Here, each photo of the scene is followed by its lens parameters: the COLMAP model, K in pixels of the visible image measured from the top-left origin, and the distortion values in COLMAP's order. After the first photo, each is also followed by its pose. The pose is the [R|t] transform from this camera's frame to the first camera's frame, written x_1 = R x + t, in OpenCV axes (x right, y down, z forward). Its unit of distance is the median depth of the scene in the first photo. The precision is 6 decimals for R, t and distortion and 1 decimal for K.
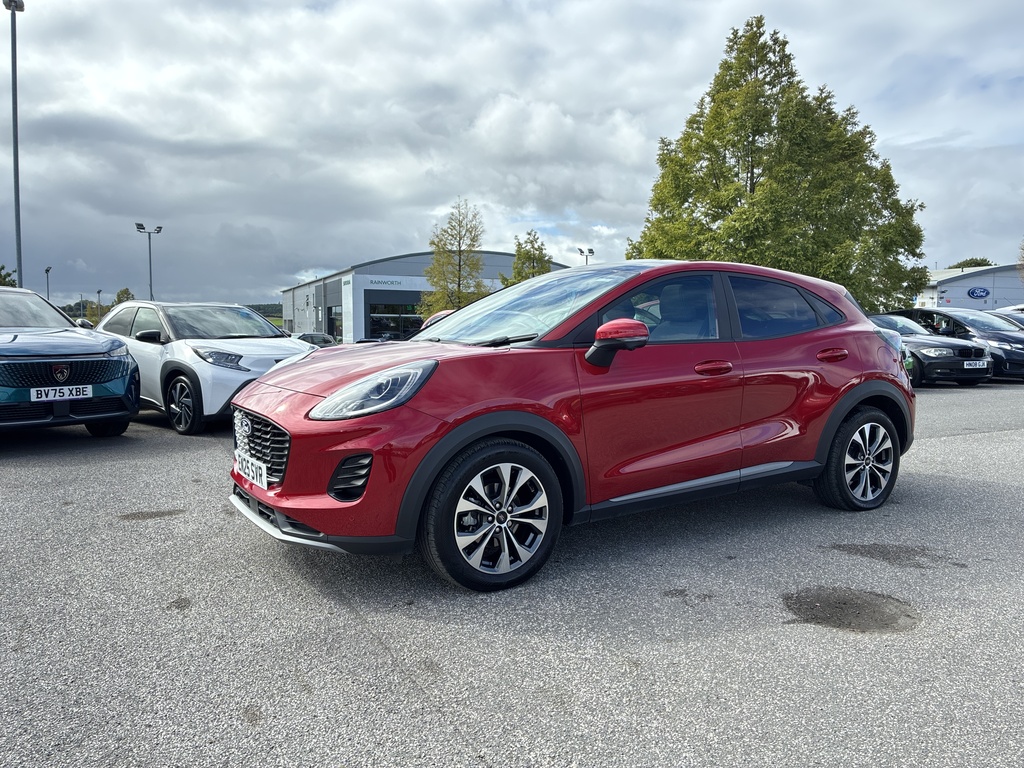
lens RADIAL K [[786.7, 0, 503.2], [0, 786.7, 380.0], [0, 0, 1]] dist [0.051274, -0.063498]
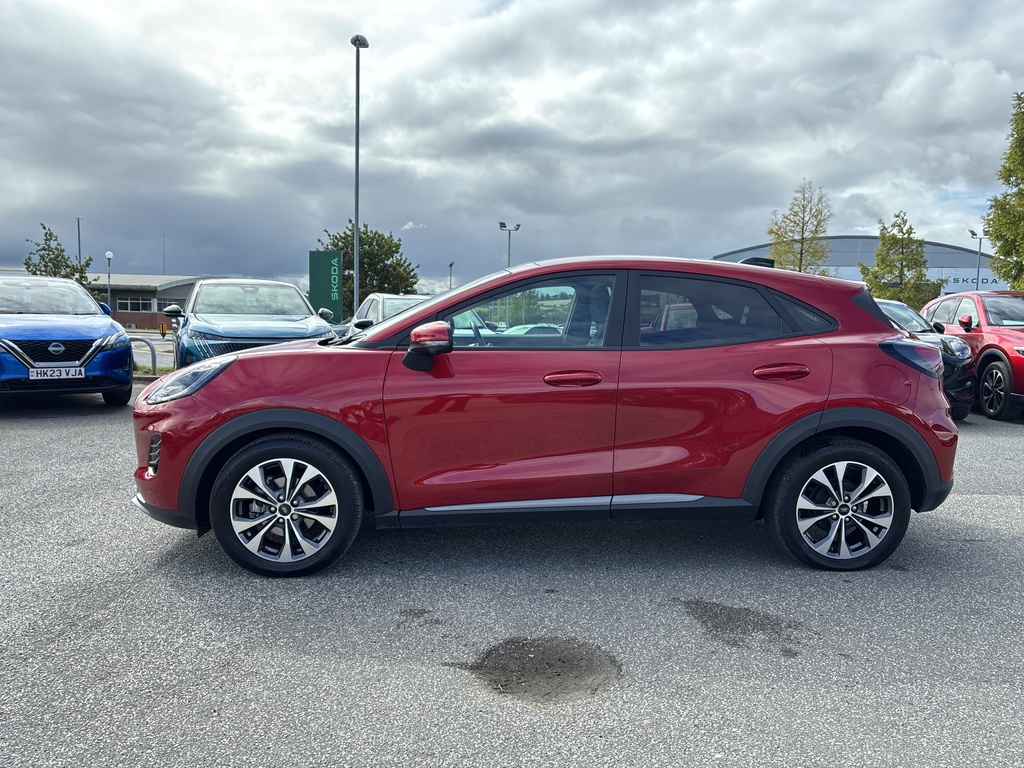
lens RADIAL K [[786.7, 0, 503.2], [0, 786.7, 380.0], [0, 0, 1]] dist [0.051274, -0.063498]
pose [[0.881559, 0.058191, -0.468474, 0.488295], [-0.052295, 0.998304, 0.025597, -0.026178], [0.469169, 0.001934, 0.883106, 0.138340]]
